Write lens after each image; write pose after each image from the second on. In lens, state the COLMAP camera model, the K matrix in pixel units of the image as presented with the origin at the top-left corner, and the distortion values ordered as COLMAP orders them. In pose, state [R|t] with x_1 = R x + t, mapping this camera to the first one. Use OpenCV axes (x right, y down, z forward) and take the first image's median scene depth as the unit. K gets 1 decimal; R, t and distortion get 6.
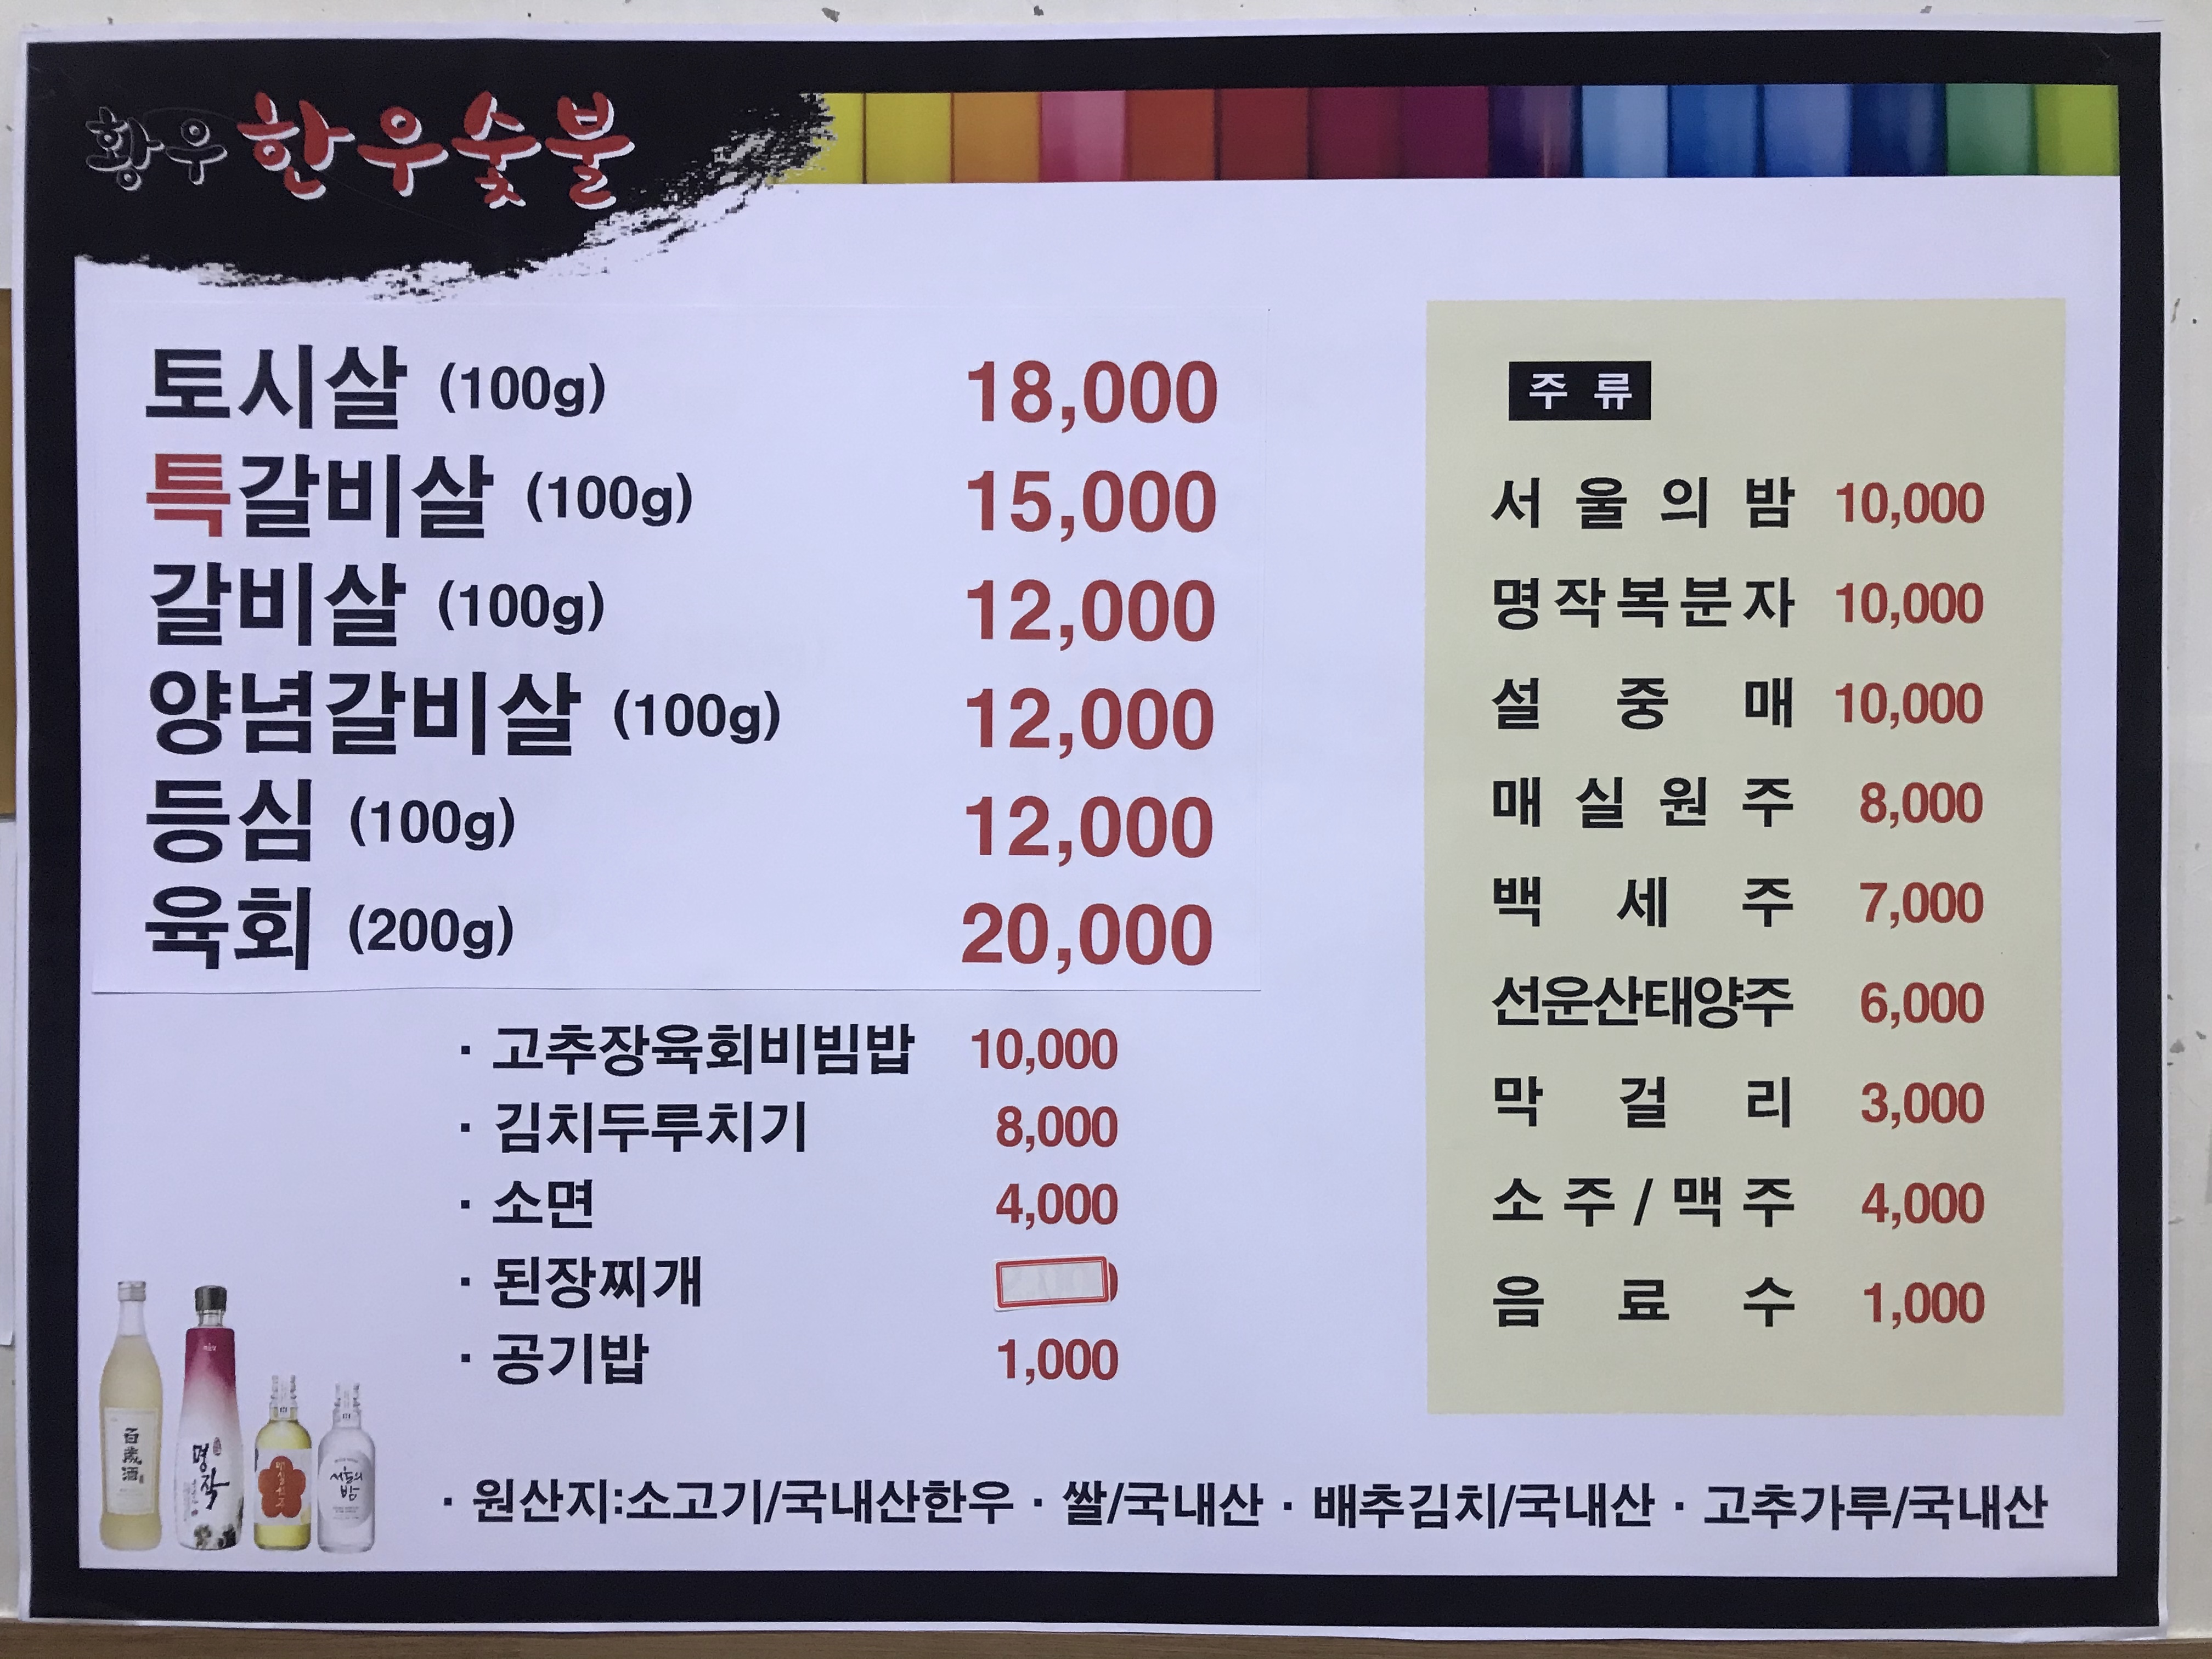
lens RADIAL K [[1794.8, 0, 1094.1], [0, 1794.8, 824.9], [0, 0, 1]] dist [0.062521, -0.073143]
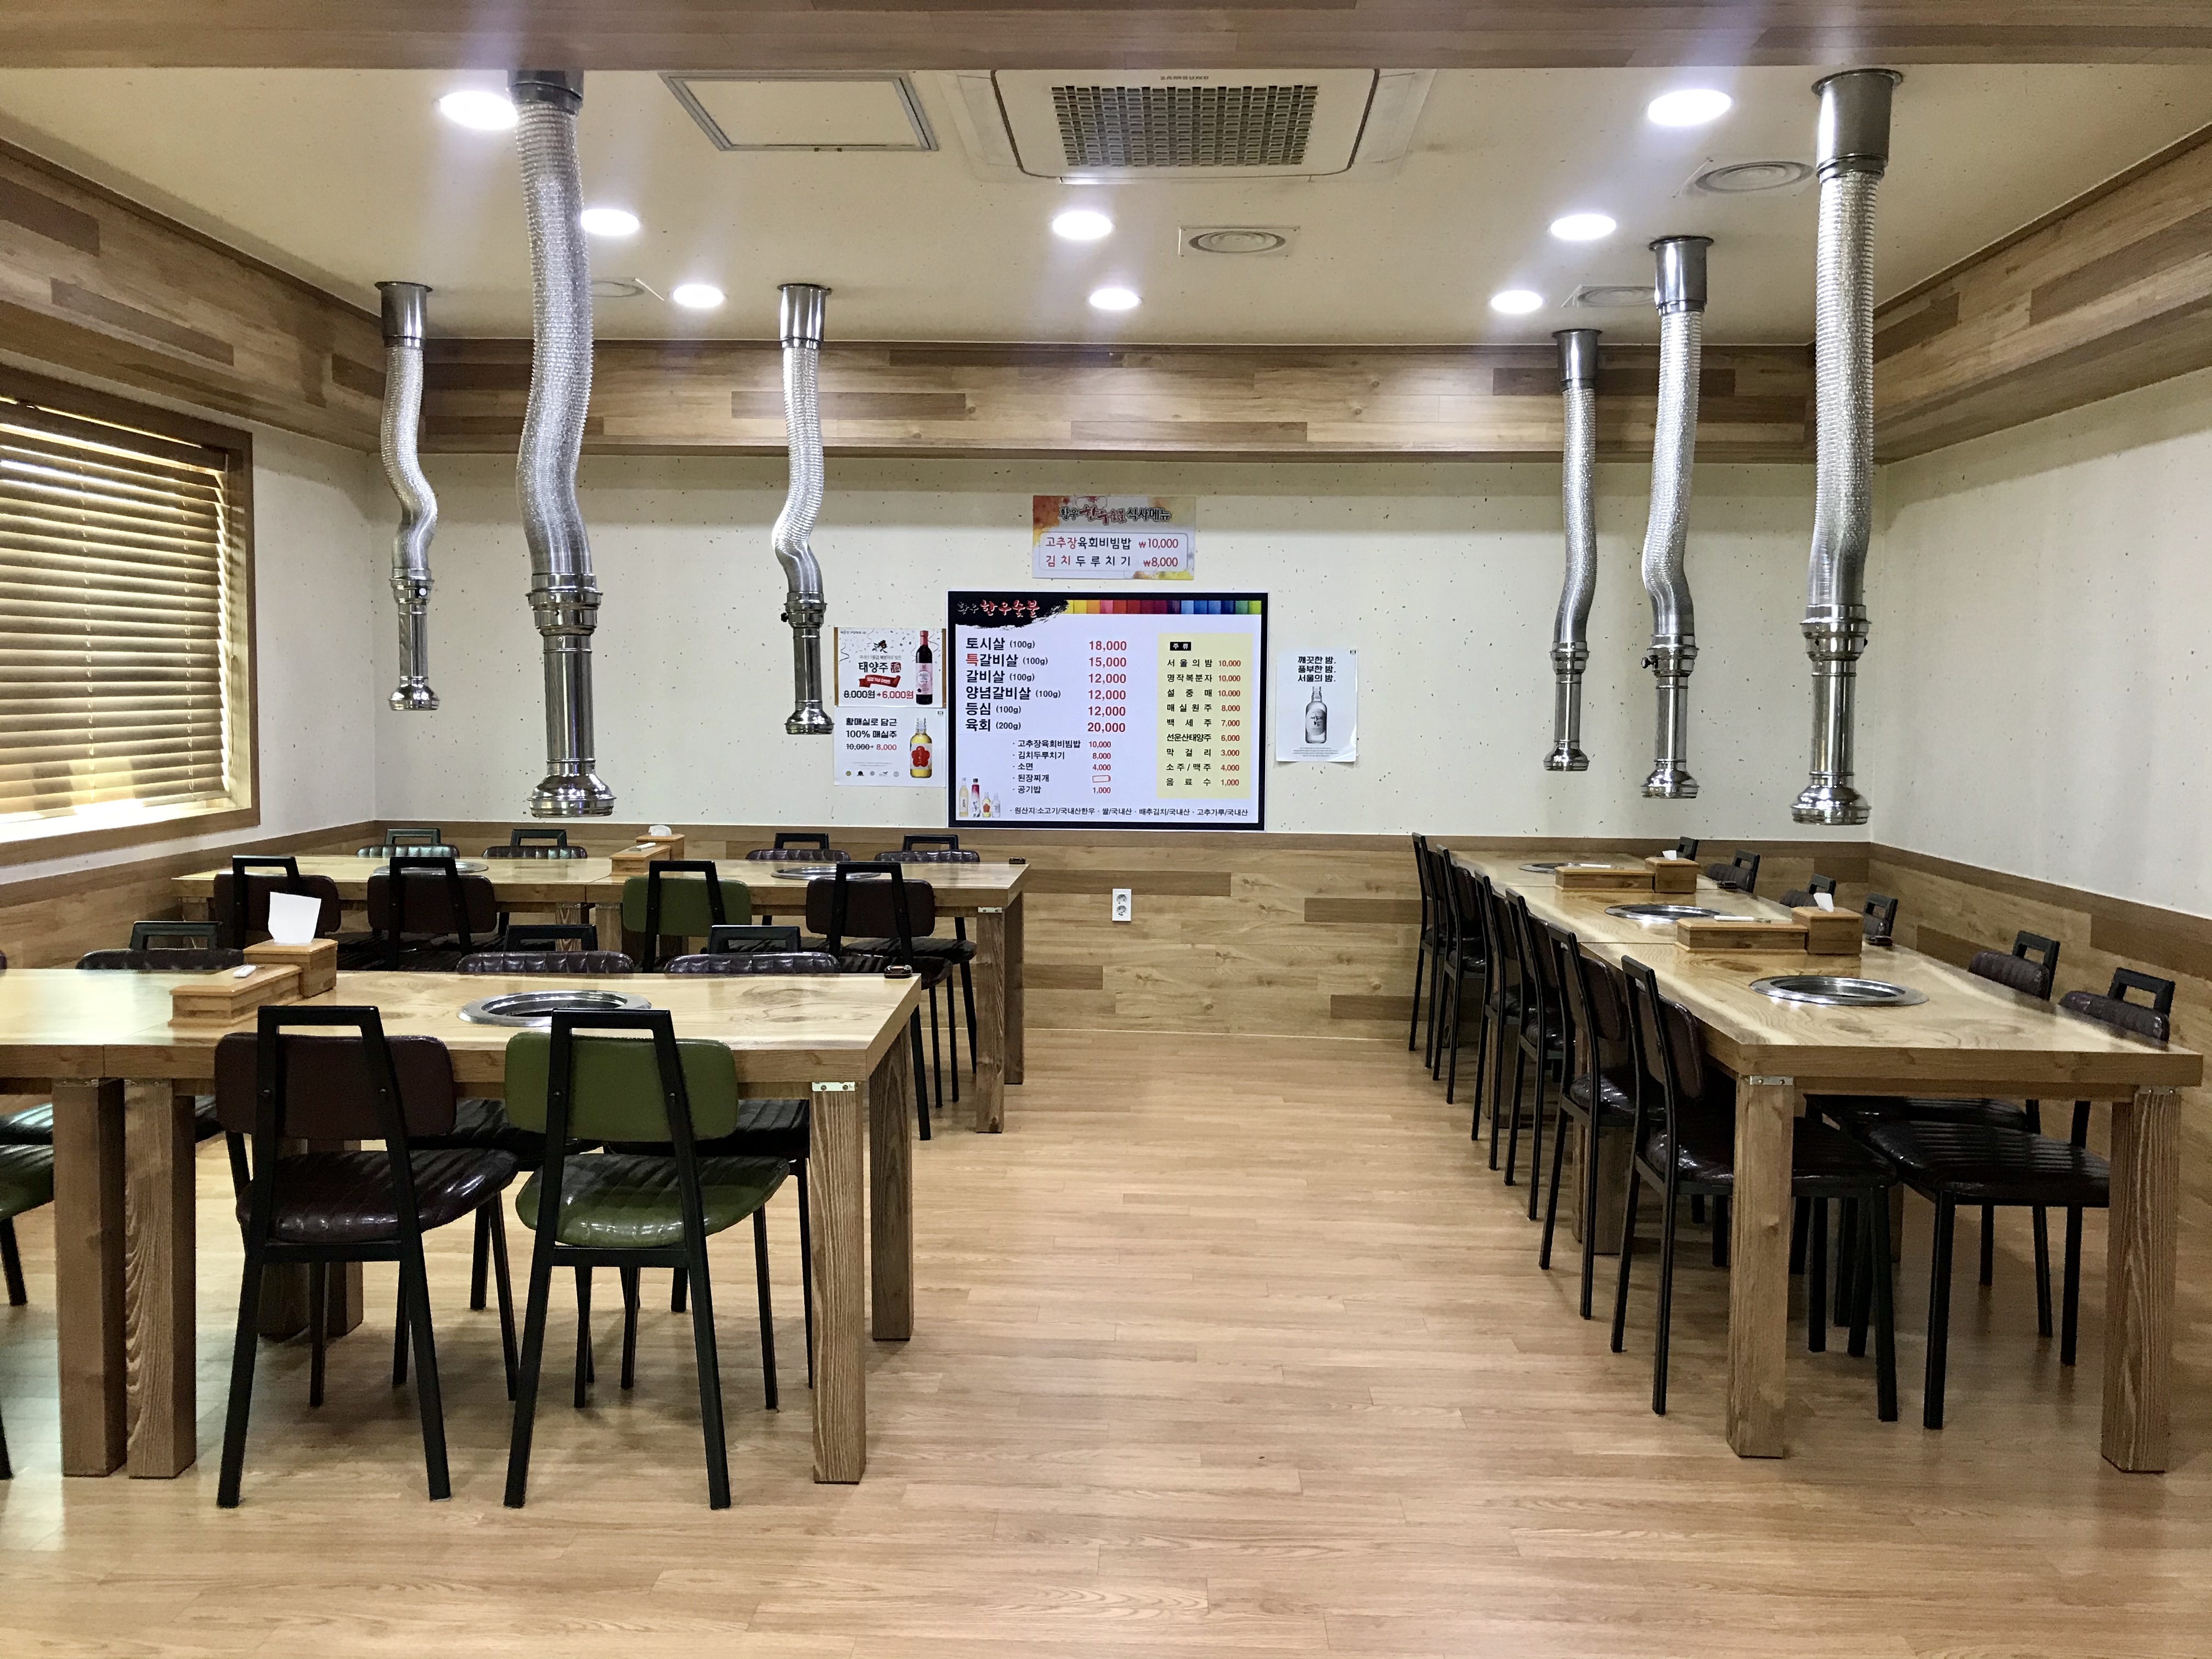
lens RADIAL K [[1794.8, 0, 1099.0], [0, 1794.8, 813.8], [0, 0, 1]] dist [0.062521, -0.073143]
pose [[0.999758, 0.008451, -0.020307, 0.106012], [-0.006861, 0.996998, 0.077119, -0.131464], [0.020898, -0.076961, 0.996815, -5.654613]]
